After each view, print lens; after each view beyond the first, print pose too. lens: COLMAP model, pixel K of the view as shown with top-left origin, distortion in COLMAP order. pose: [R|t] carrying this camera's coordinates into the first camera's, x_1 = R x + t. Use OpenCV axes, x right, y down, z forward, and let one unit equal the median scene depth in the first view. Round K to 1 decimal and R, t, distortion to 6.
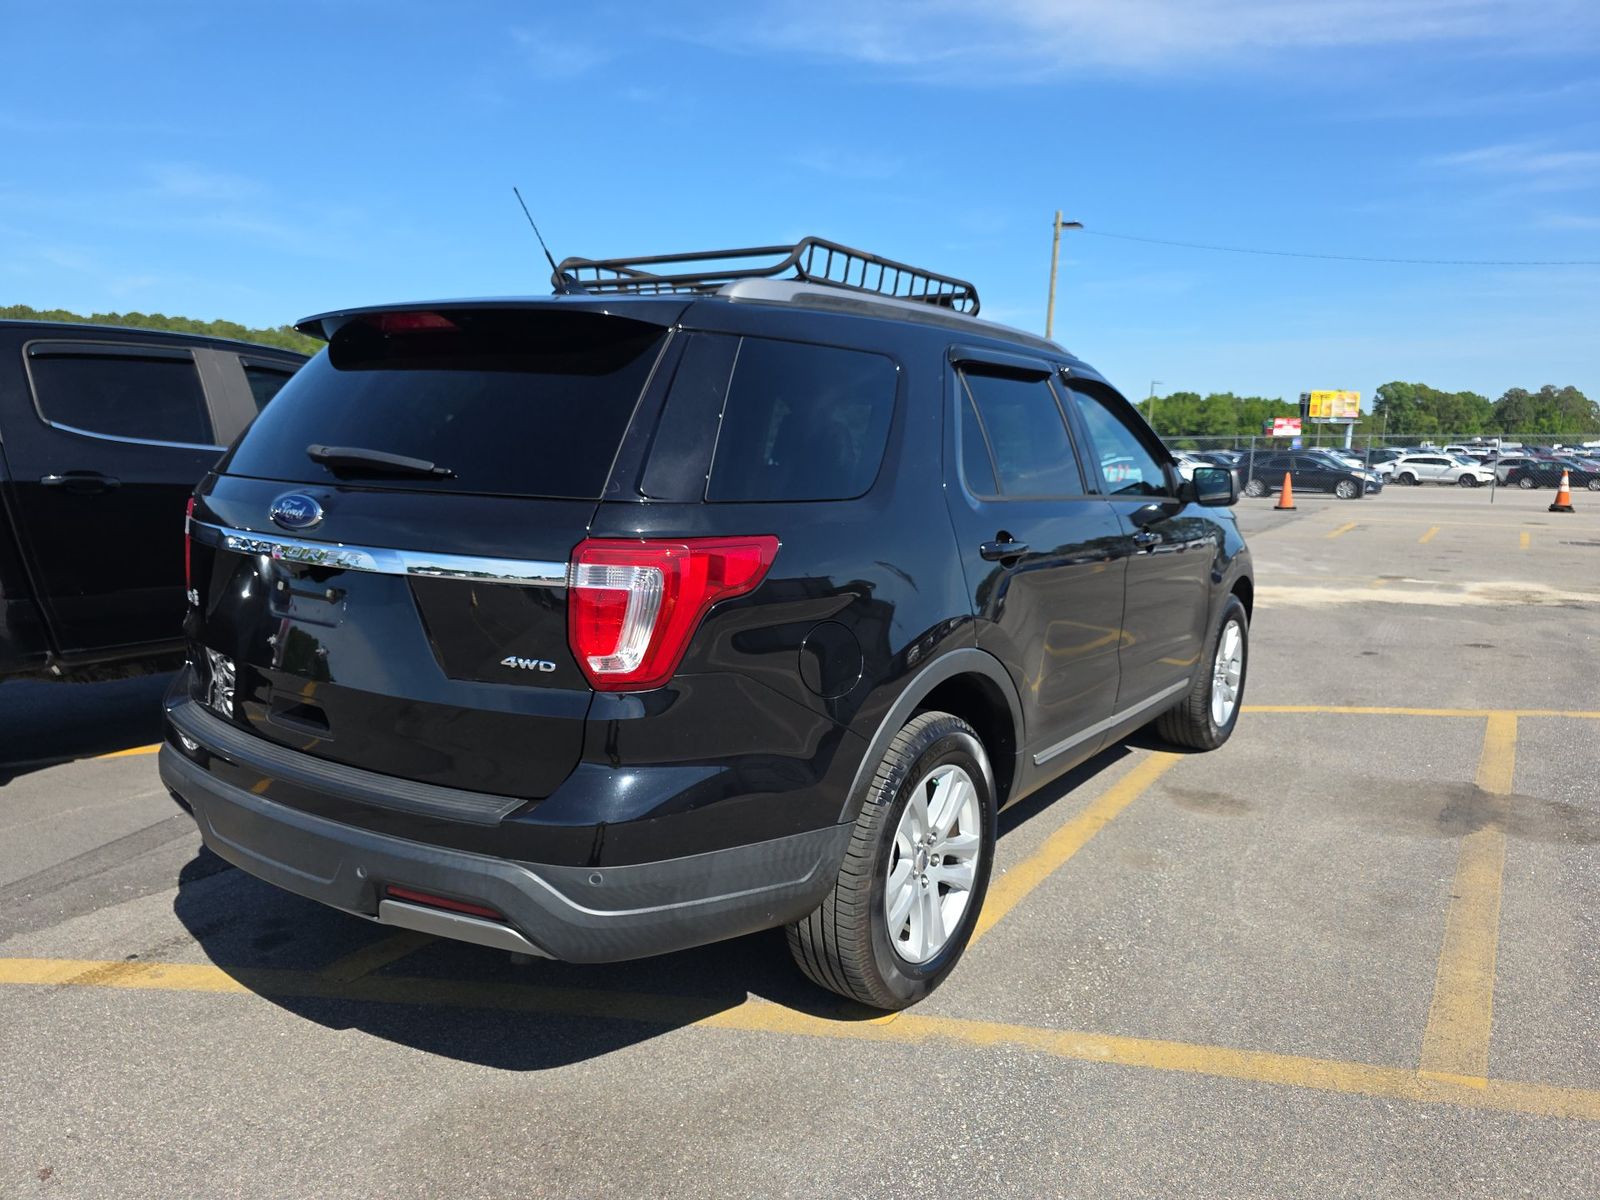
lens RADIAL K [[1091.5, 0, 807.6], [0, 1091.5, 610.0], [0, 0, 1]] dist [0.025249, -0.025325]
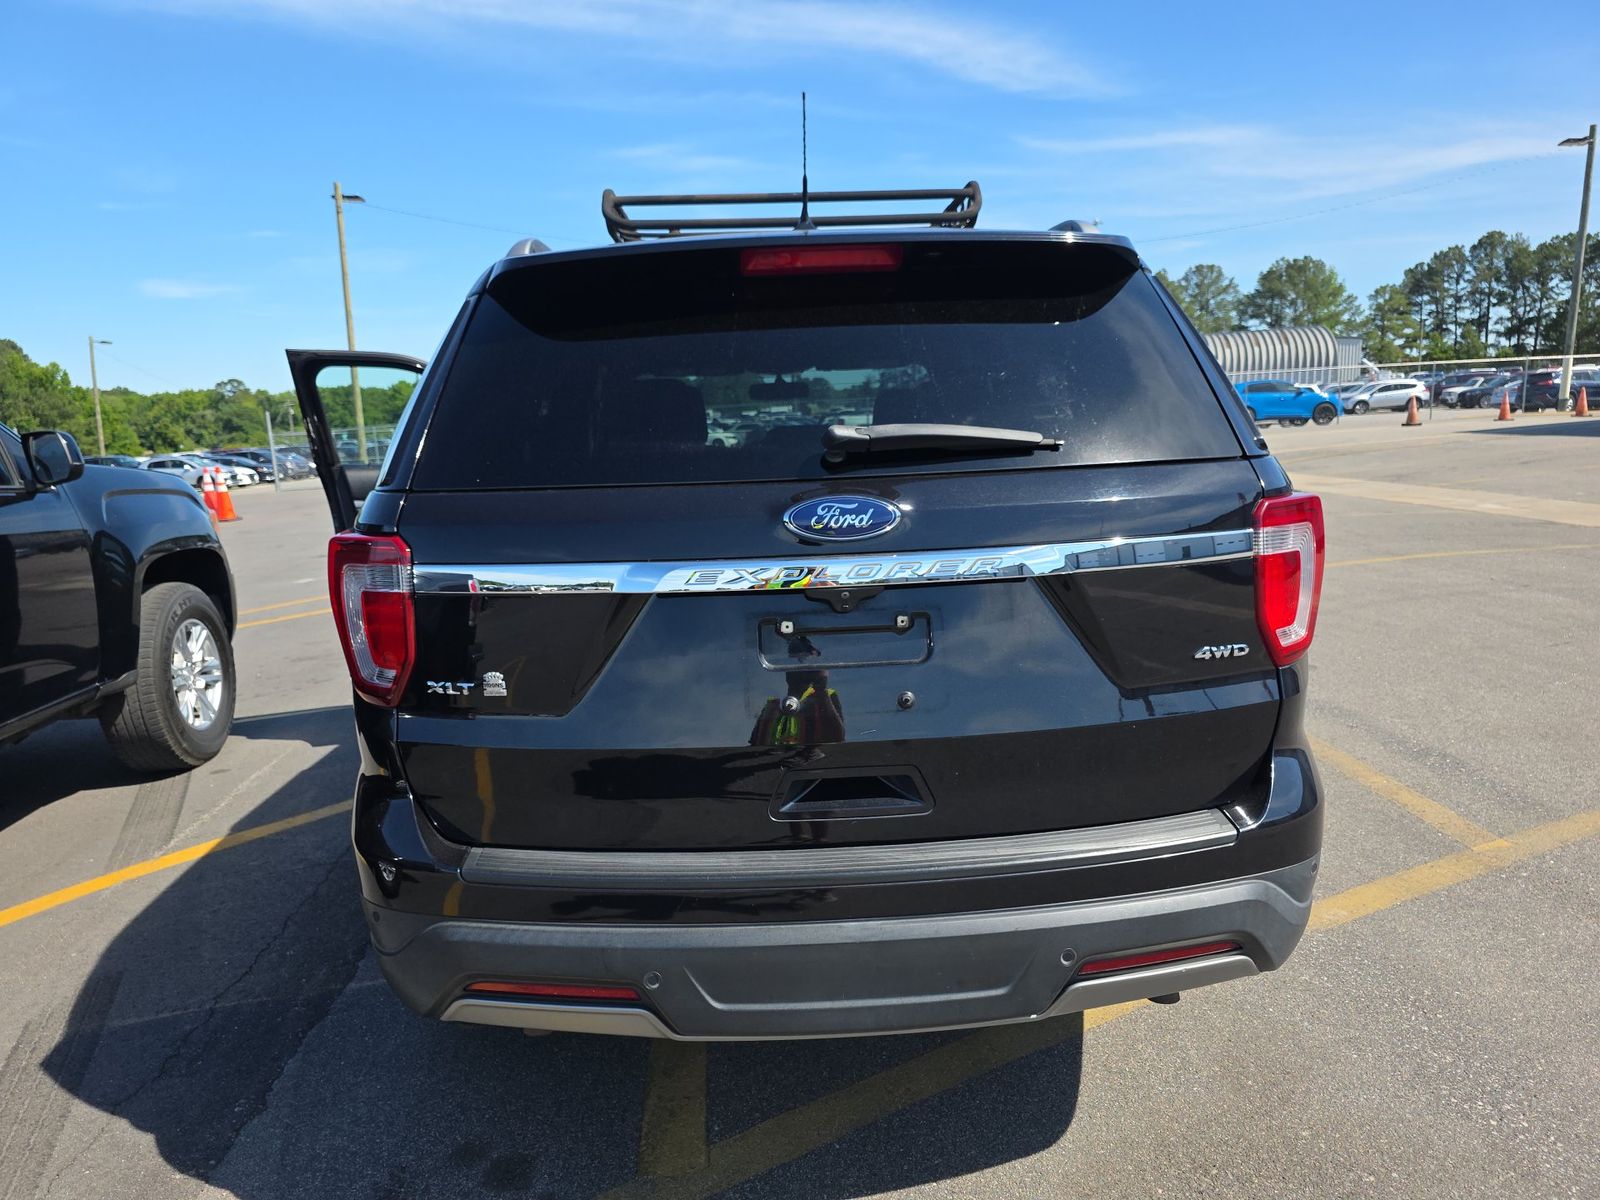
lens RADIAL K [[1091.5, 0, 807.4], [0, 1091.5, 605.3], [0, 0, 1]] dist [0.025249, -0.025325]
pose [[0.795769, -0.157613, 0.584731, -0.709581], [0.151585, 0.986642, 0.059653, -0.061624], [-0.586323, 0.041166, 0.809031, 0.338483]]
